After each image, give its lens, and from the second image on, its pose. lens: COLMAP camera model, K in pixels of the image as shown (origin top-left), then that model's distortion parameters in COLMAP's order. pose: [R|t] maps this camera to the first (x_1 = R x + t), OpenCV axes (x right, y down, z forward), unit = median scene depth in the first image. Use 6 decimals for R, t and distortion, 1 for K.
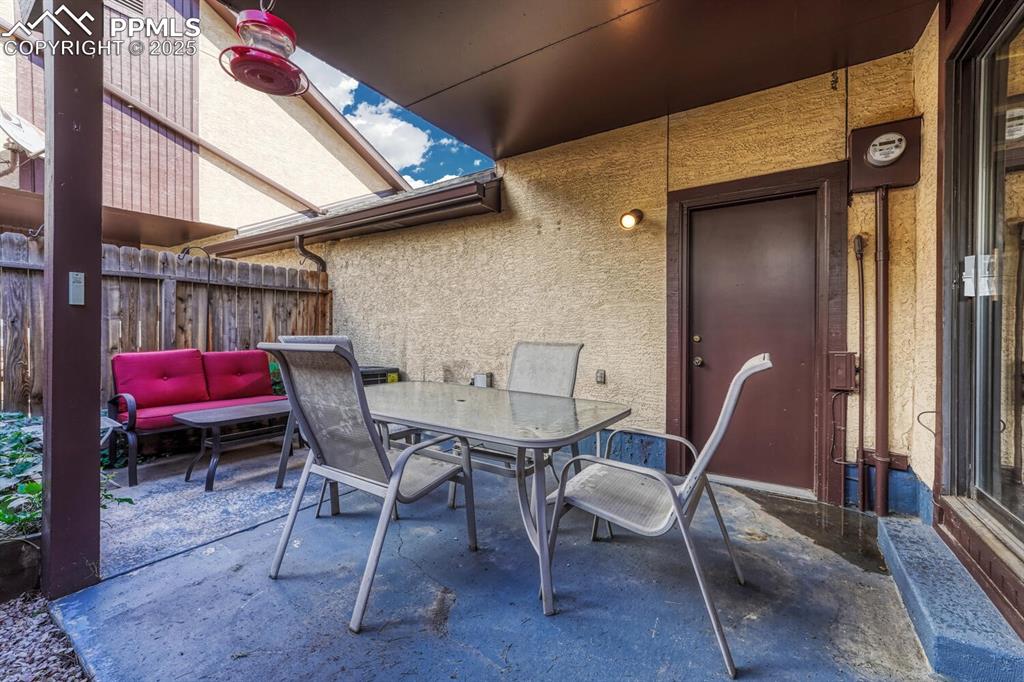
lens RADIAL K [[422.6, 0, 513.7], [0, 422.6, 336.4], [0, 0, 1]] dist [-0.008002, 0.000001]
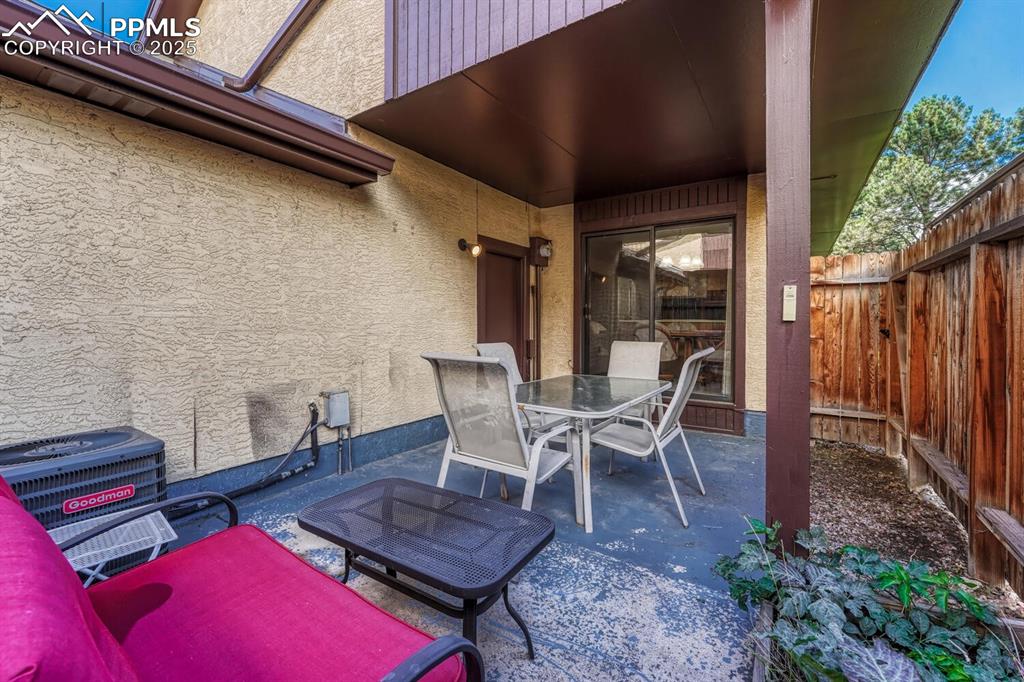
lens RADIAL K [[448.7, 0, 507.8], [0, 448.7, 320.8], [0, 0, 1]] dist [-0.004845, 0.001978]
pose [[-0.023895, -0.004995, 0.999702, -0.892948], [0.008659, 0.999949, 0.005203, -0.042249], [-0.999677, 0.008780, -0.023850, 0.719866]]
